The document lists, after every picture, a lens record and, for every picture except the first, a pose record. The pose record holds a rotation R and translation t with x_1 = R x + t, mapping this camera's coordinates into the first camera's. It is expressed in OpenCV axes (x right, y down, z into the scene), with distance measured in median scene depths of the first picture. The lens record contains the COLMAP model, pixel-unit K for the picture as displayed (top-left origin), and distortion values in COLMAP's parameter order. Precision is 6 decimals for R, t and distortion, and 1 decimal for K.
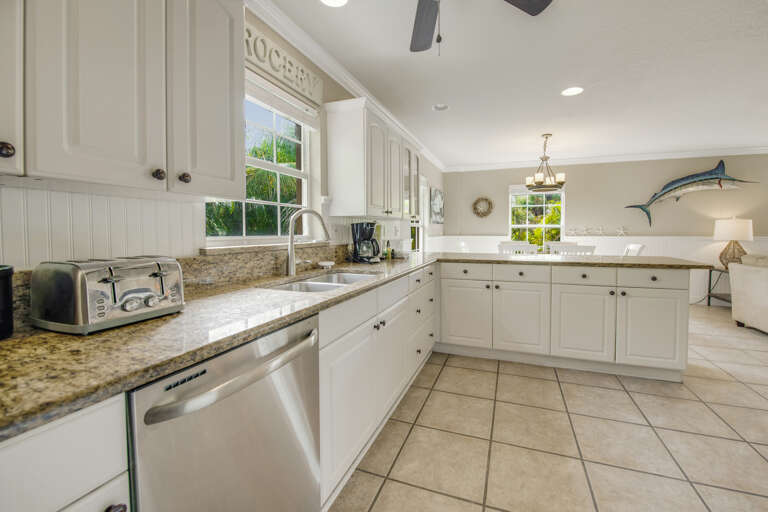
lens RADIAL K [[316.7, 0, 385.1], [0, 316.7, 243.5], [0, 0, 1]] dist [-0.000042, -0.000152]
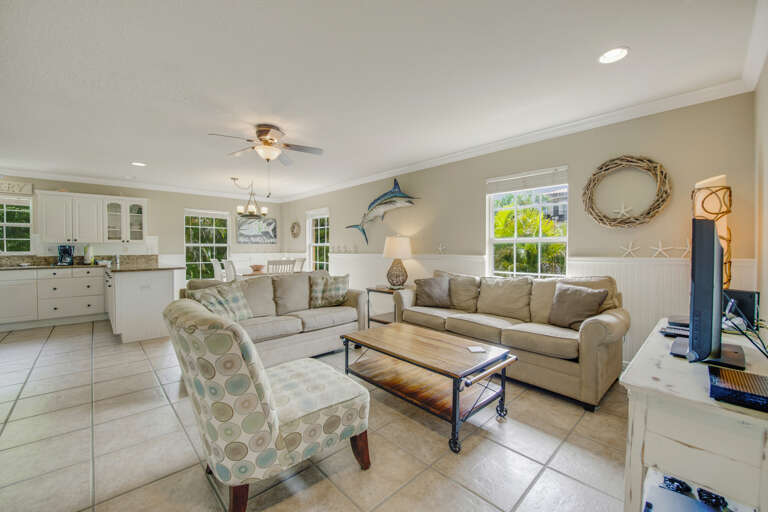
lens RADIAL K [[307.5, 0, 384.0], [0, 307.5, 256.0], [0, 0, 1]] dist [-0.000894, -0.000155]
pose [[0.891155, 0.006435, -0.453653, 1.466825], [-0.013444, 0.999835, -0.012227, -0.001701], [0.453499, 0.016995, 0.891095, 0.108822]]
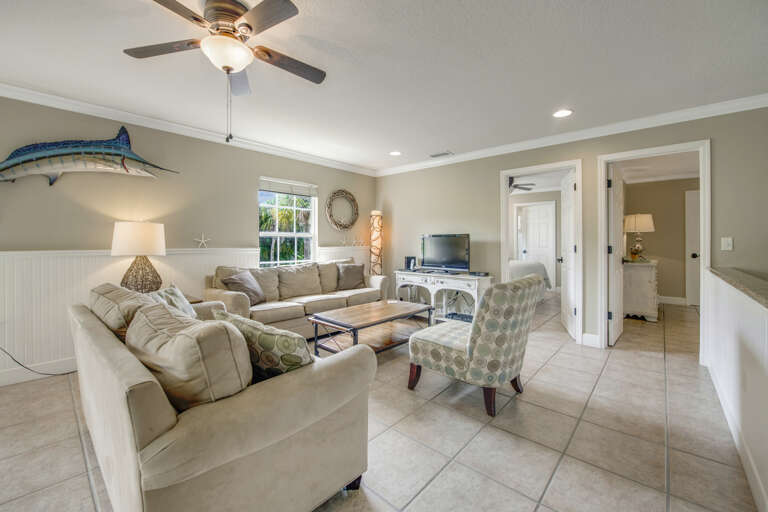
lens RADIAL K [[316.7, 0, 385.1], [0, 316.7, 243.5], [0, 0, 1]] dist [-0.000042, -0.000152]
pose [[0.390481, -0.011055, 0.920544, 0.681396], [0.032709, 0.999463, -0.001872, -0.015613], [-0.920030, 0.030841, 0.390633, 0.285859]]
